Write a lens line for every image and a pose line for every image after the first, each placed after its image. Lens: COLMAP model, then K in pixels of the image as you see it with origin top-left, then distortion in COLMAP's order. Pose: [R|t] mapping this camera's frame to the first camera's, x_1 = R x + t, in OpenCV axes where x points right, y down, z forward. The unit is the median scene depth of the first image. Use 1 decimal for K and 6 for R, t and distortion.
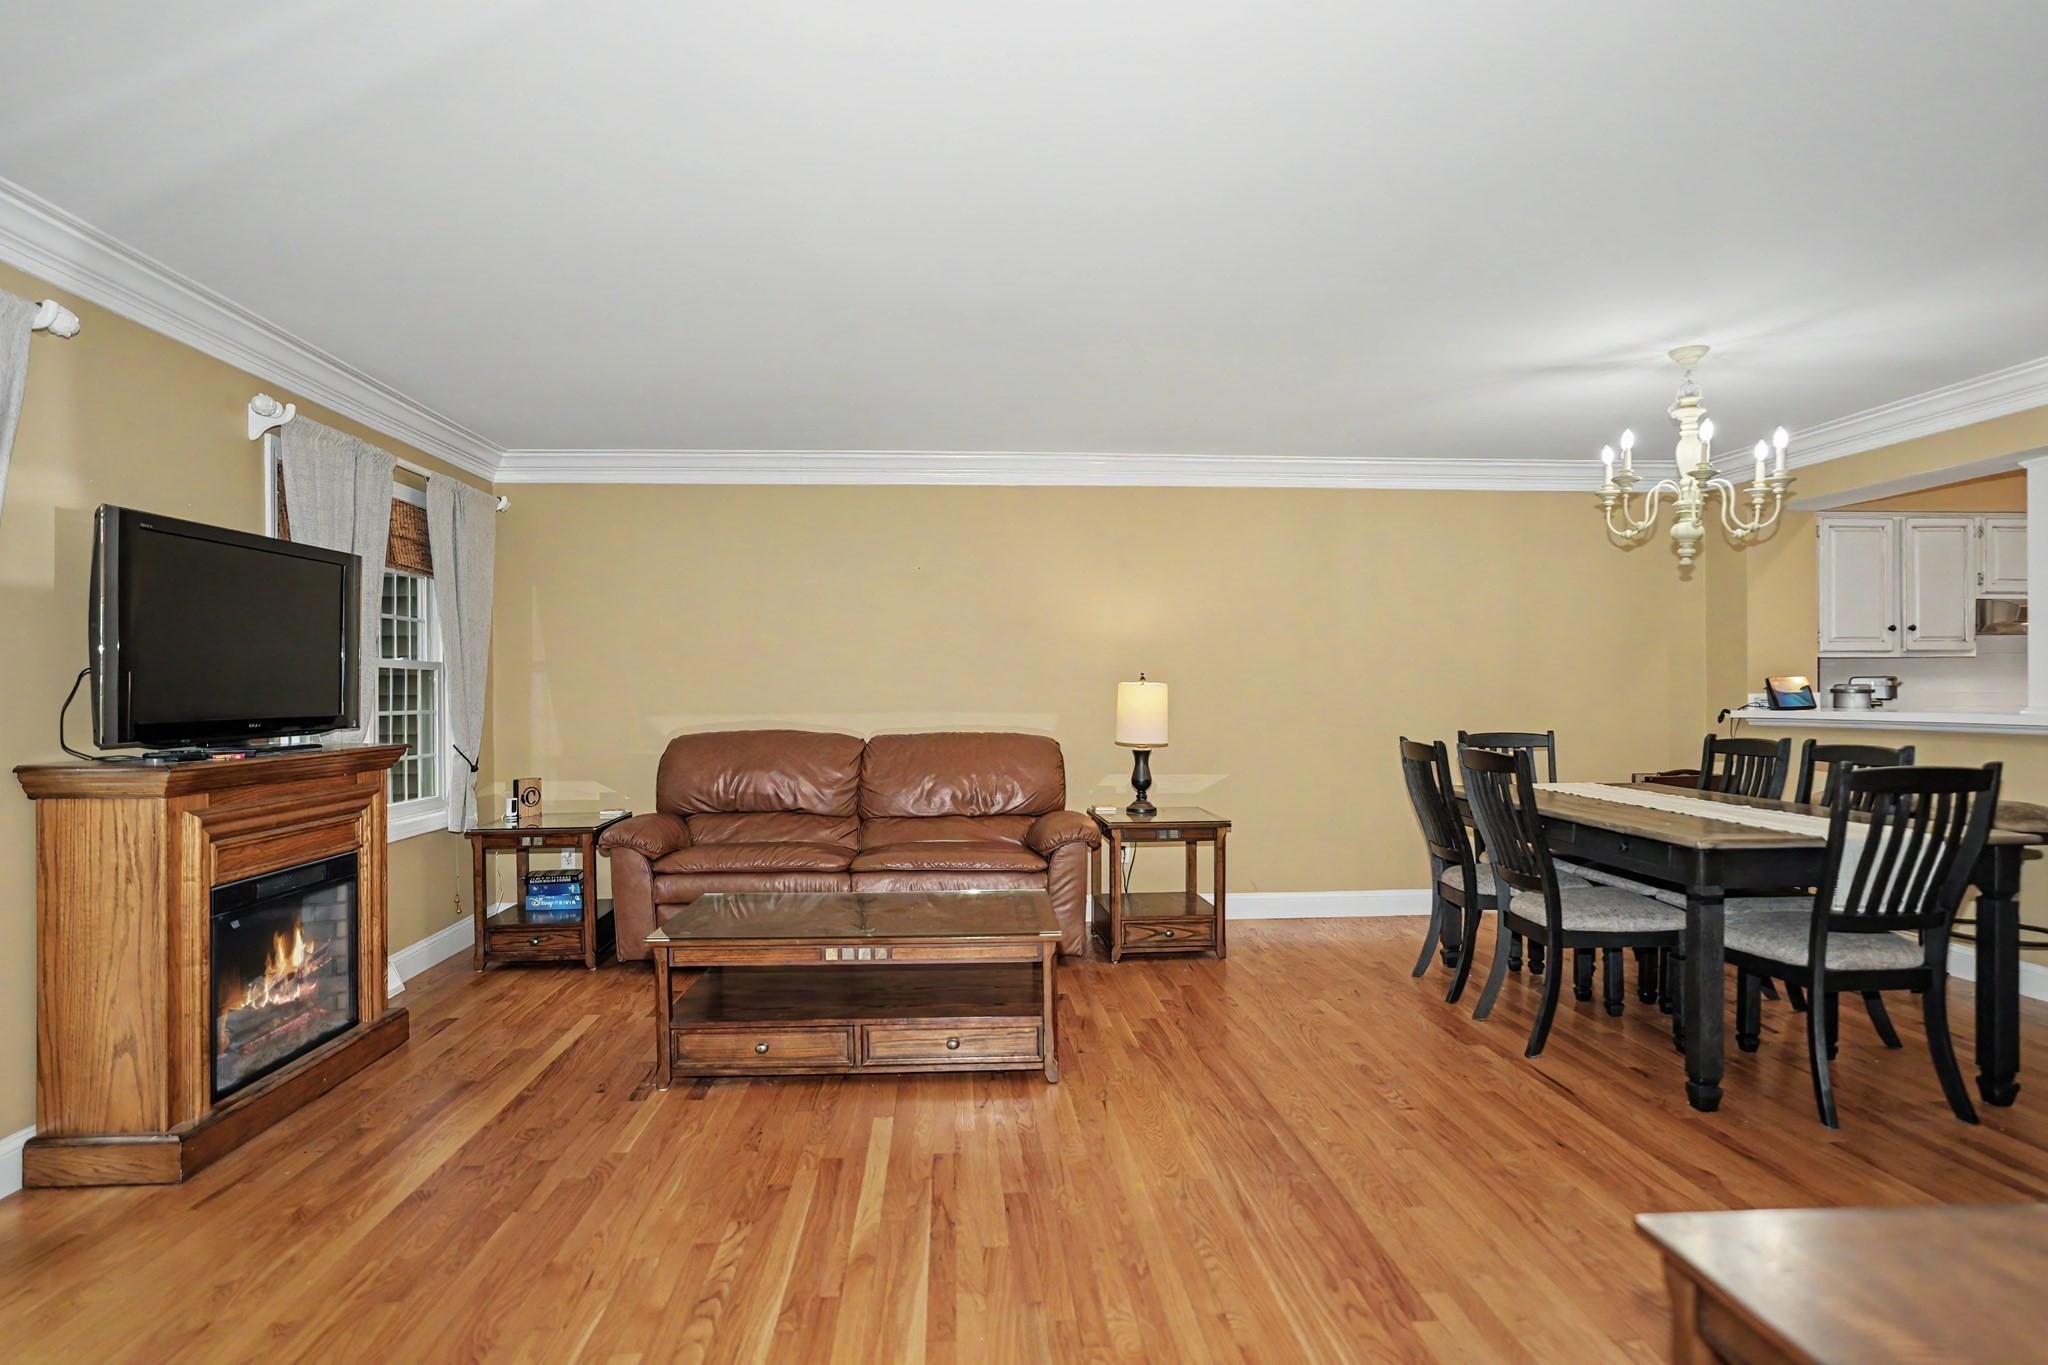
lens RADIAL K [[1129.8, 0, 1024.0], [0, 1129.8, 682.5], [0, 0, 1]] dist [-0.051998, 0.030253]
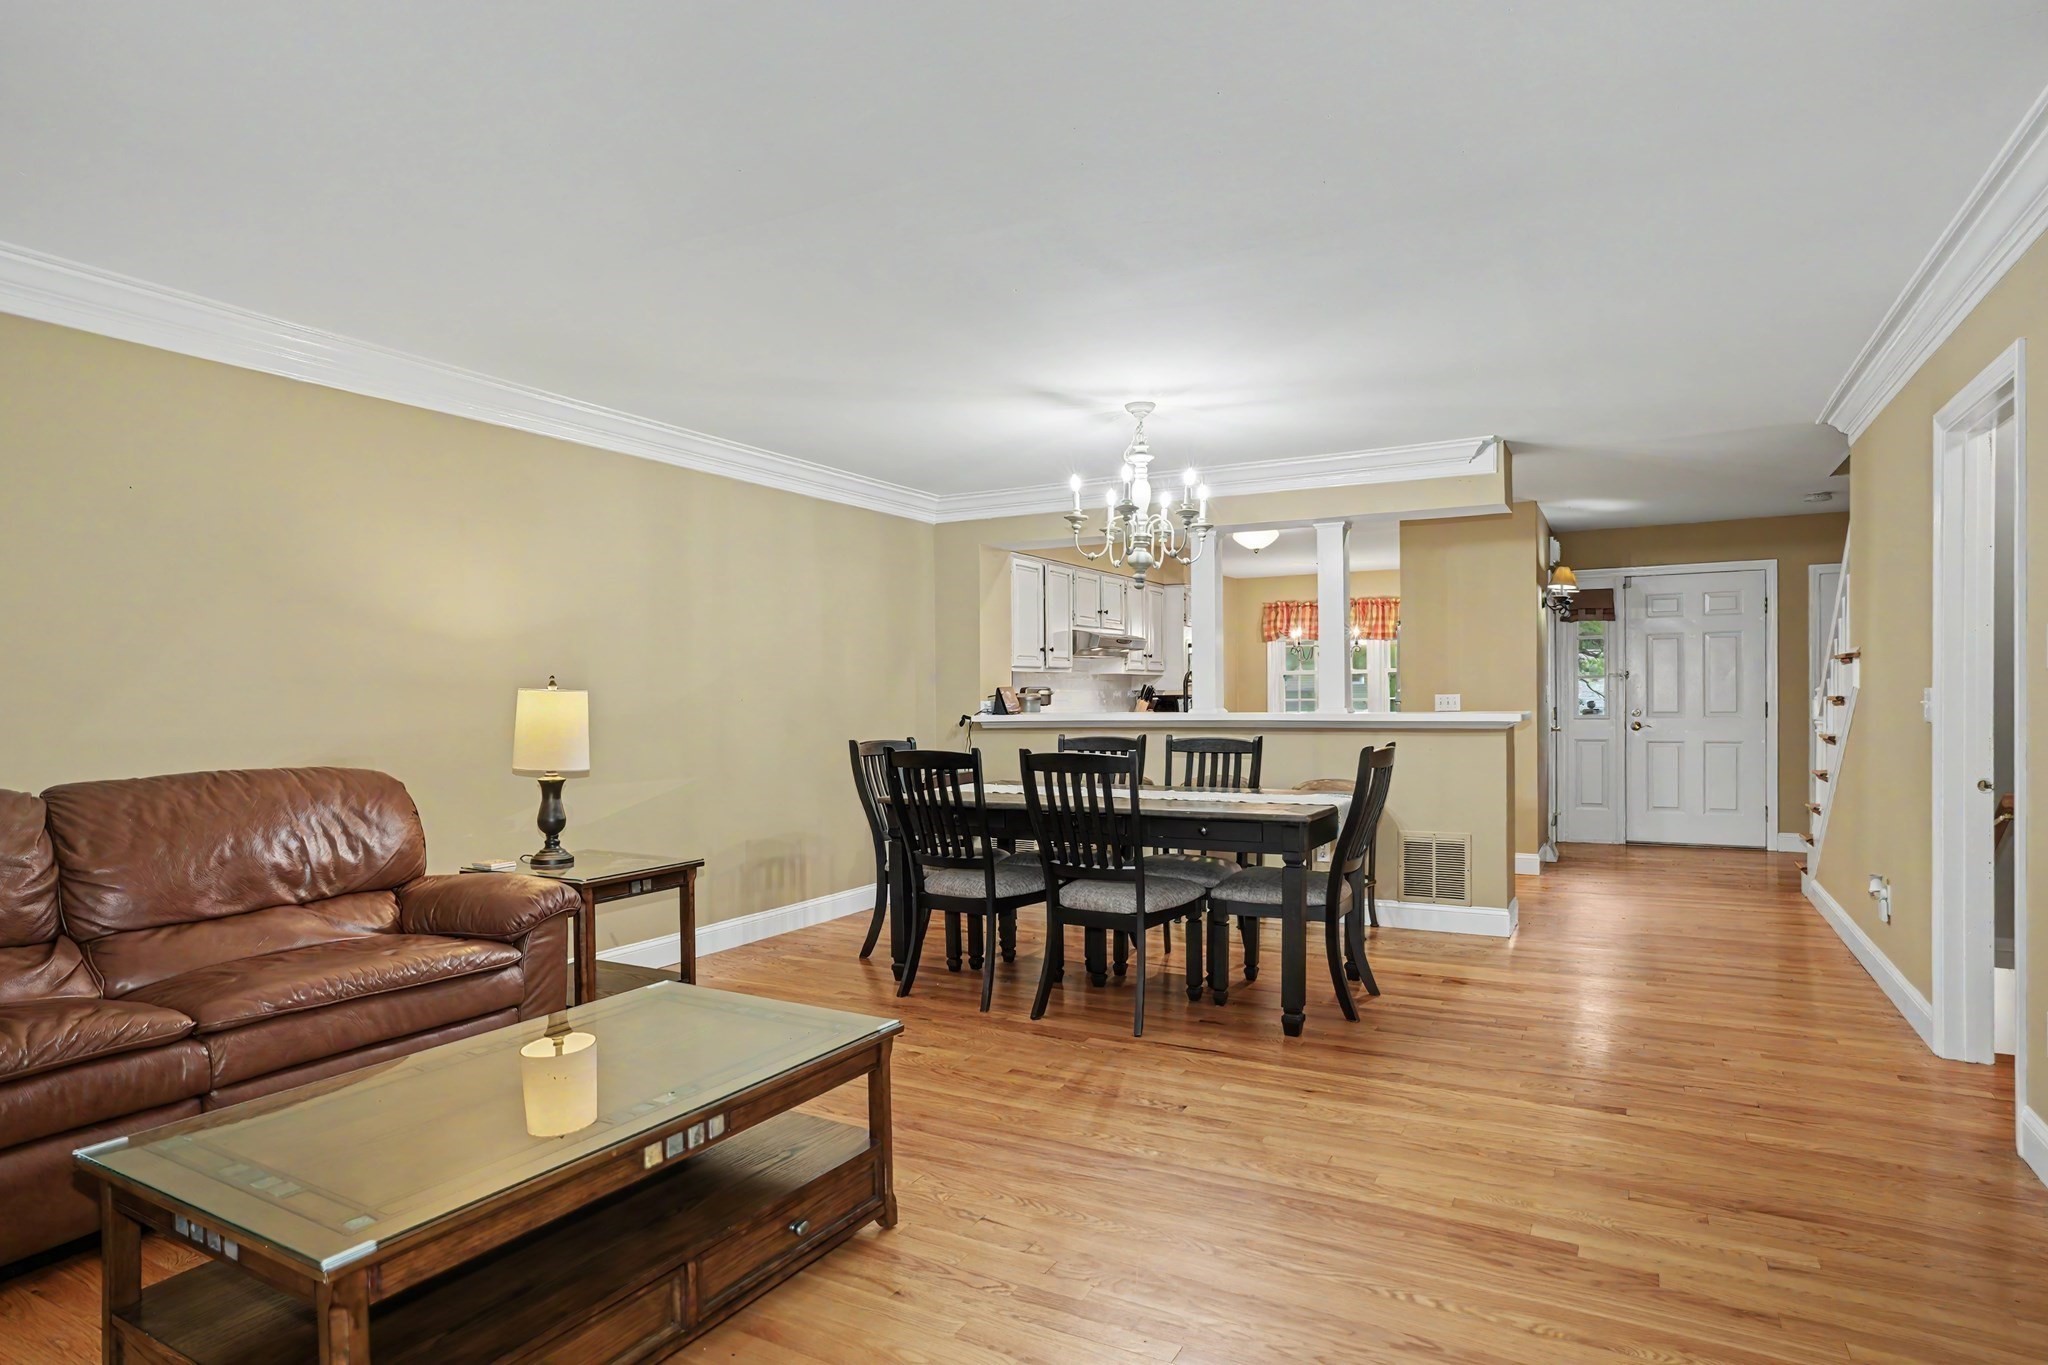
lens RADIAL K [[1132.3, 0, 1017.9], [0, 1132.3, 698.2], [0, 0, 1]] dist [-0.047346, 0.032686]
pose [[0.541066, -0.002630, 0.840976, -0.381377], [-0.000502, 0.999994, 0.003449, 0.003173], [-0.840980, -0.002288, 0.541061, 0.365839]]
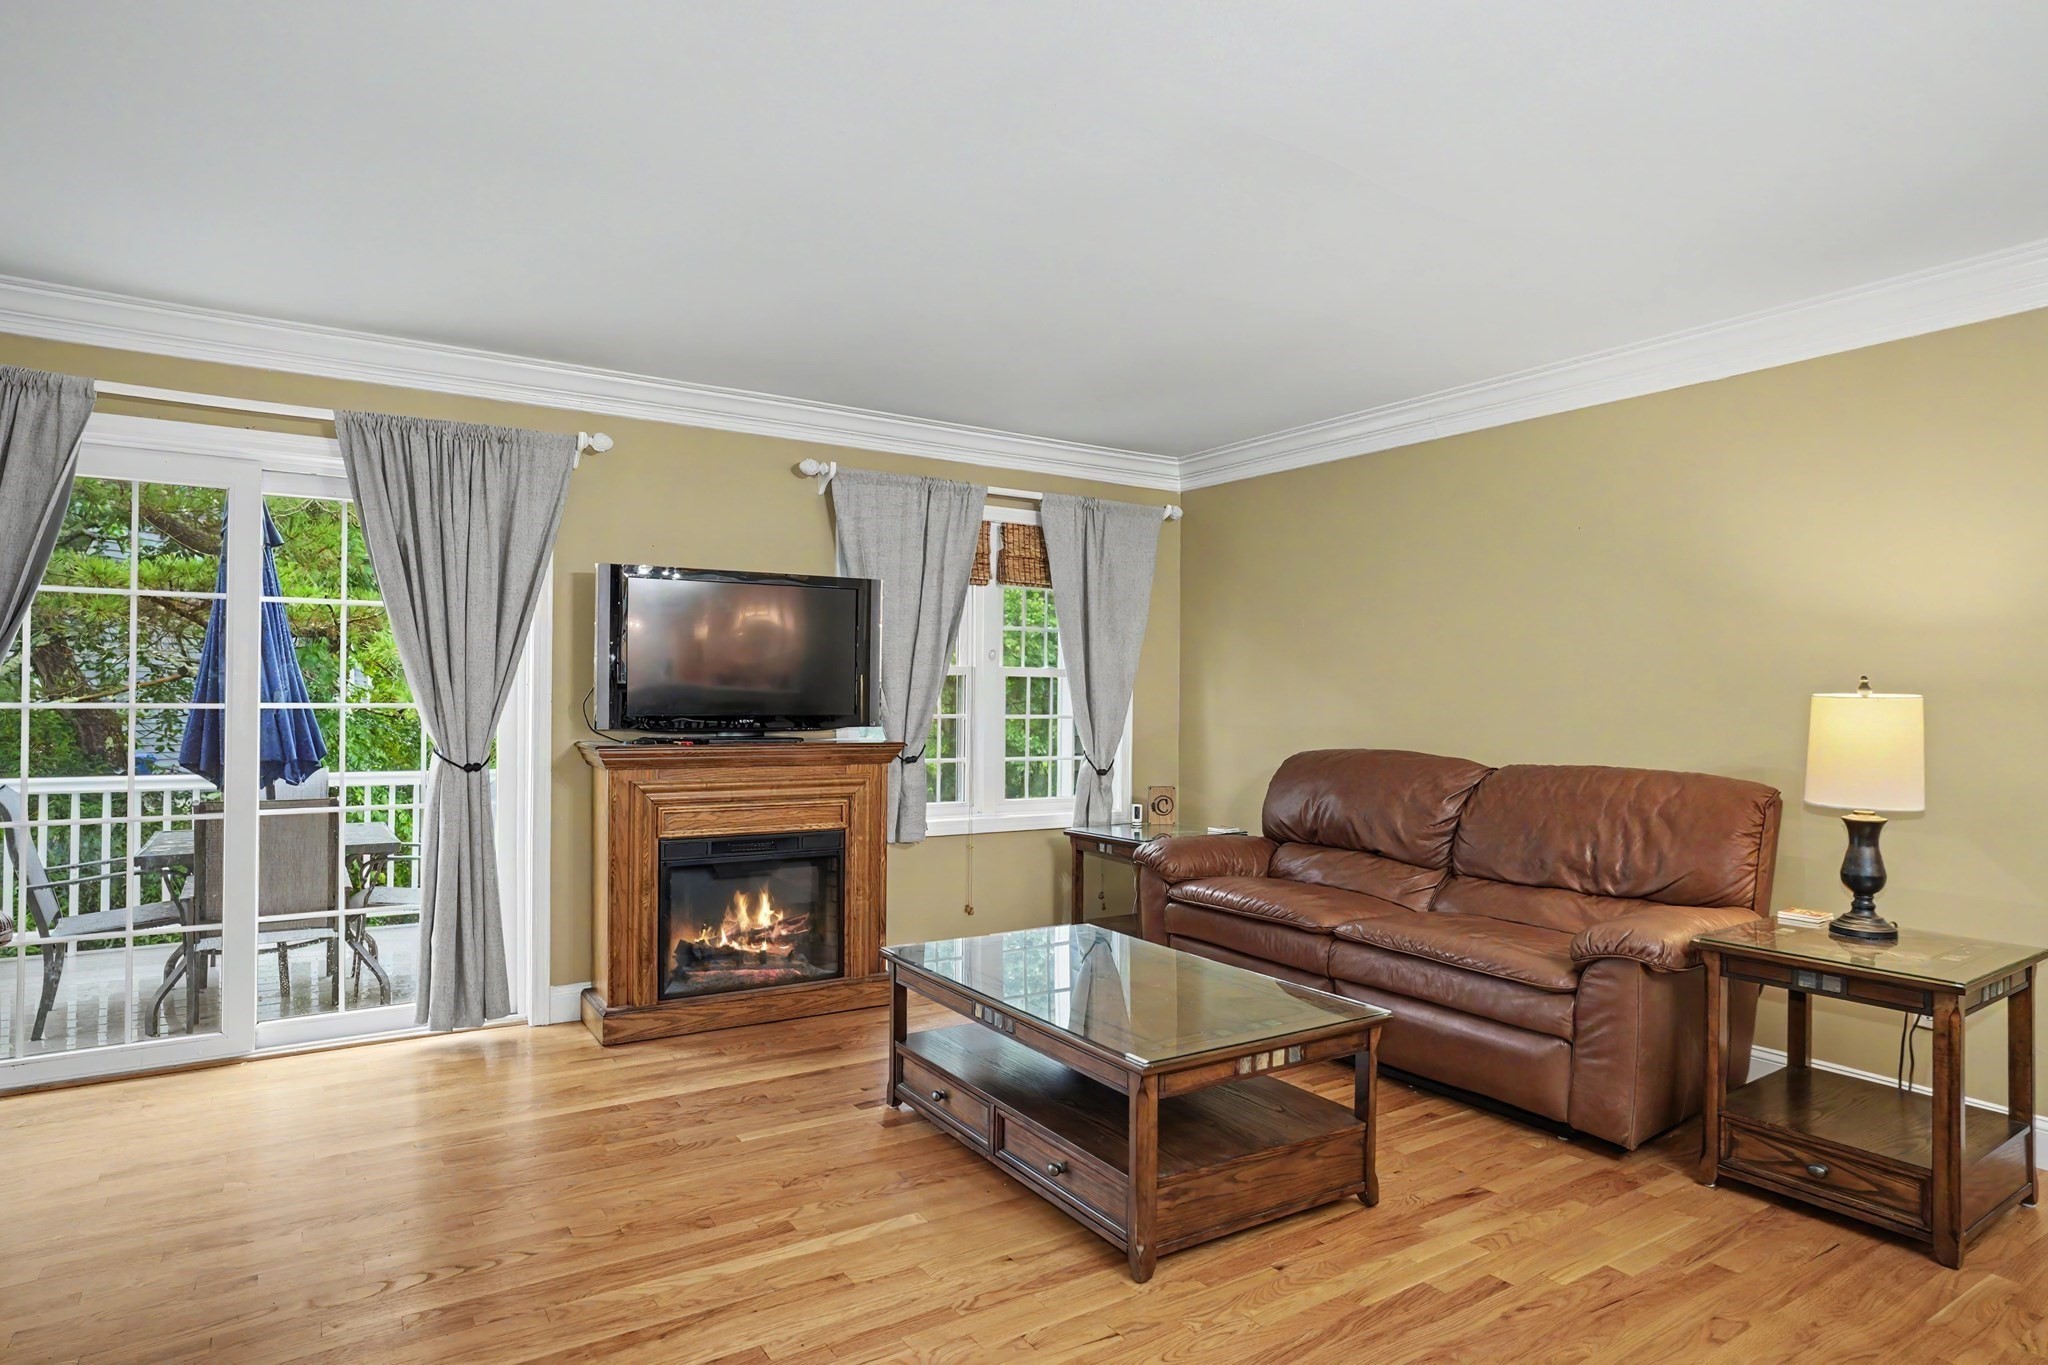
lens RADIAL K [[1150.2, 0, 1016.2], [0, 1150.2, 690.6], [0, 0, 1]] dist [-0.001784, 0.001251]
pose [[0.496171, 0.004309, -0.868214, 0.408139], [-0.005984, 0.999981, 0.001544, 0.000438], [0.868204, 0.004429, 0.496187, 0.408961]]
